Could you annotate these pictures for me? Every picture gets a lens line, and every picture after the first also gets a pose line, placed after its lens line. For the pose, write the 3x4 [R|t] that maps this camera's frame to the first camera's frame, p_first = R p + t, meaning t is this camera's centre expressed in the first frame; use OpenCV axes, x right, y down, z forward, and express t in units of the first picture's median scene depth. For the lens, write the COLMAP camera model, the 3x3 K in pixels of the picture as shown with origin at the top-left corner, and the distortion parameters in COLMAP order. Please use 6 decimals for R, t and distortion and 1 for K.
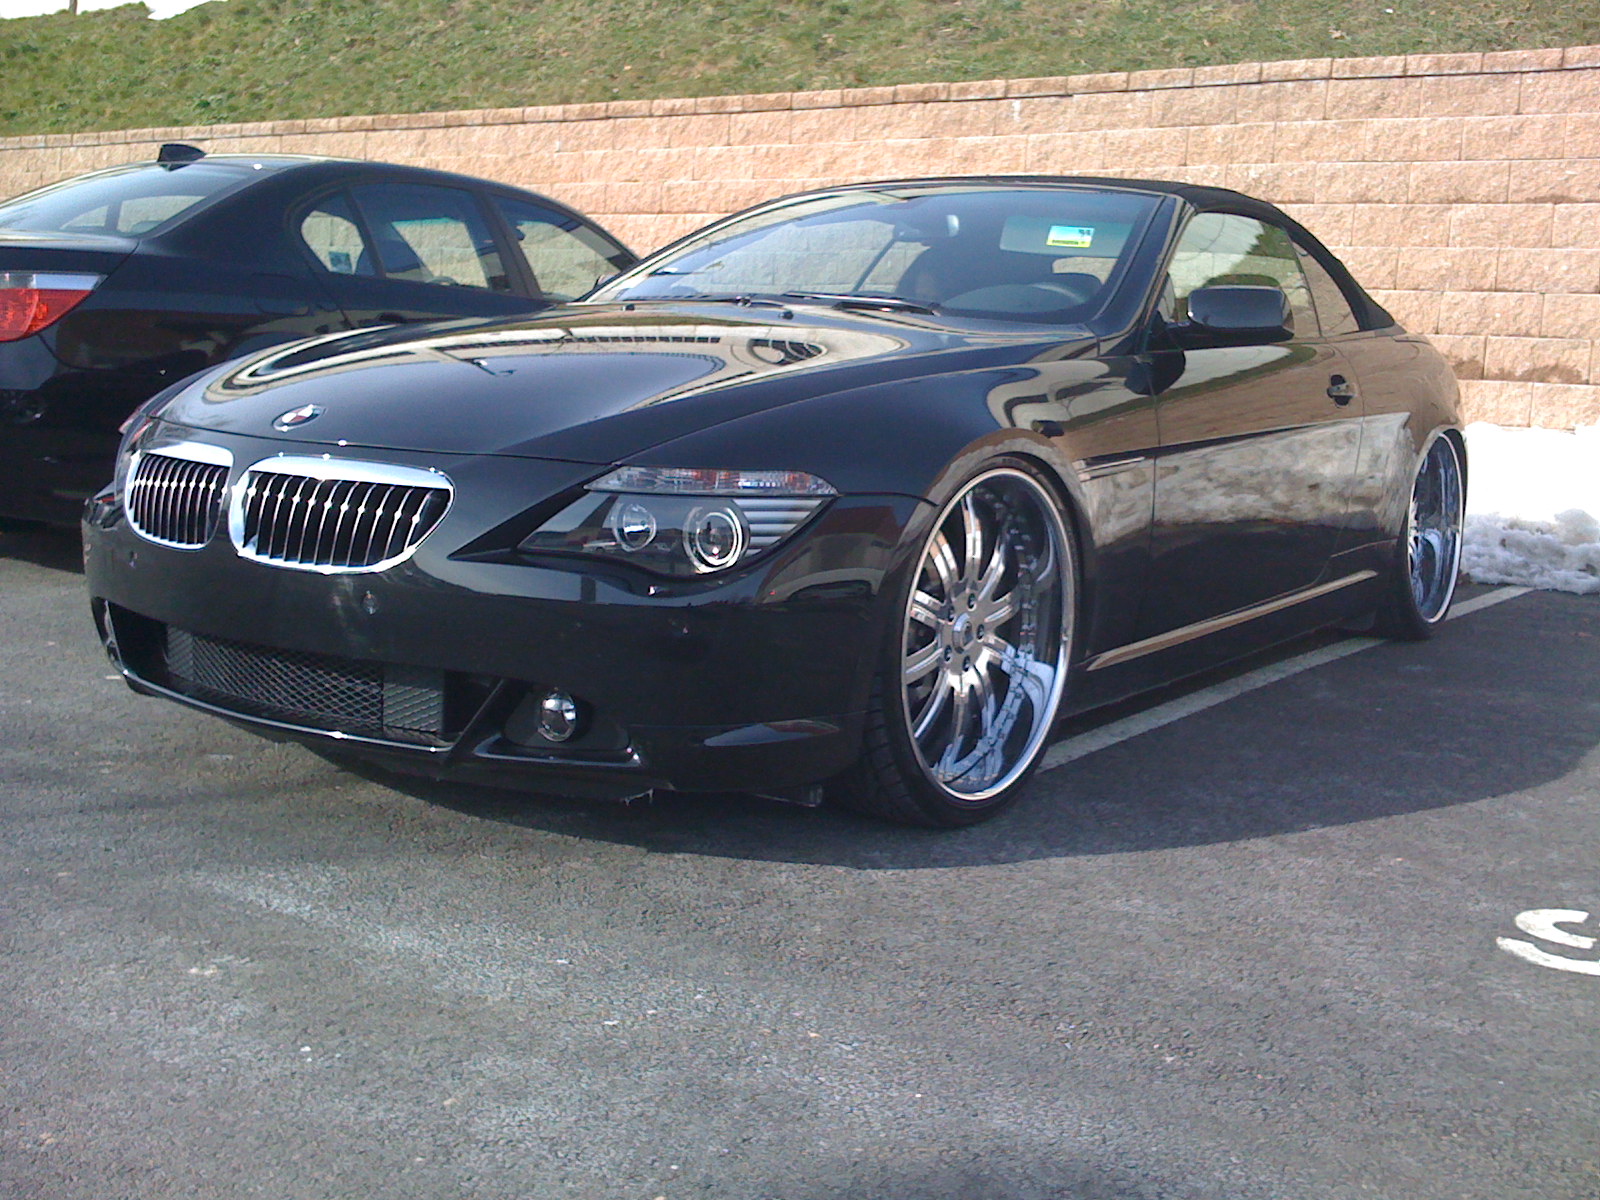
lens RADIAL K [[2030.3, 0, 804.4], [0, 2030.3, 551.5], [0, 0, 1]] dist [0.158972, -0.893091]
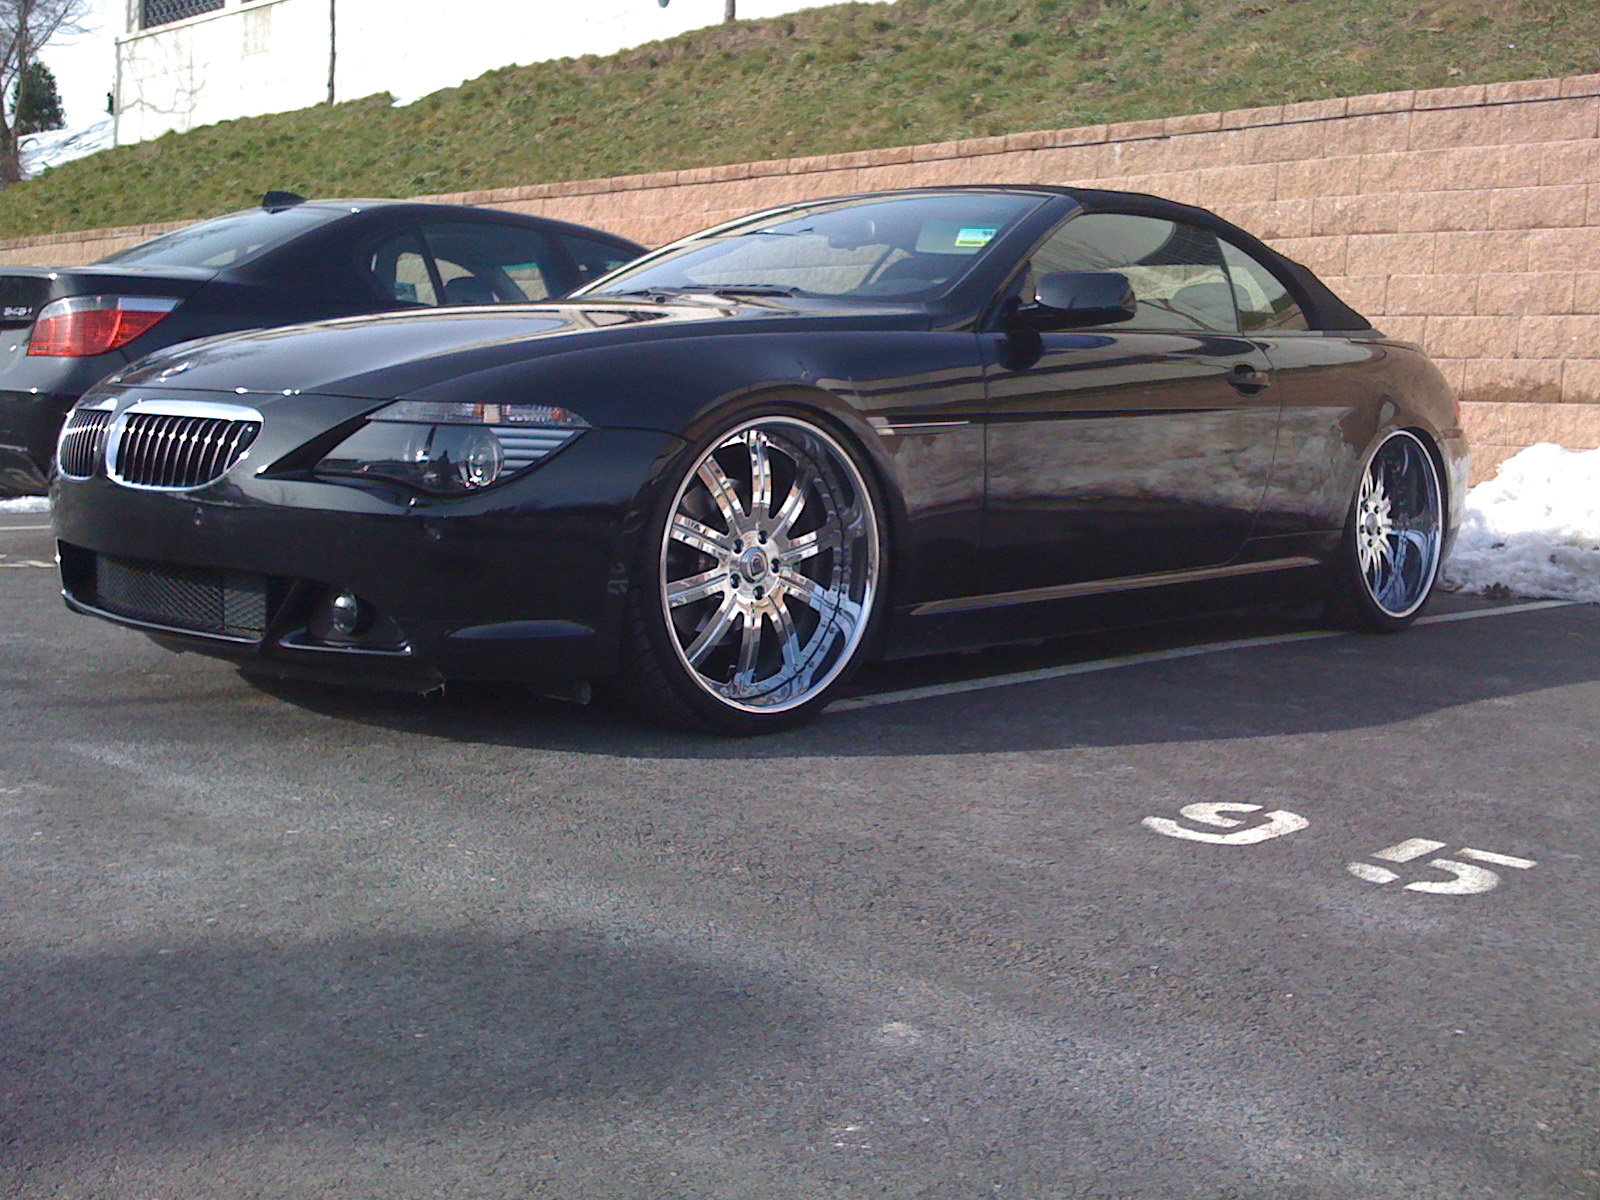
lens RADIAL K [[2044.6, 0, 800.0], [0, 2044.6, 600.0], [0, 0, 1]] dist [0.179015, -0.846219]
pose [[0.985086, 0.006238, -0.171950, 0.132158], [-0.010554, 0.999651, -0.024200, 0.038347], [0.171740, 0.025654, 0.984808, -0.051055]]
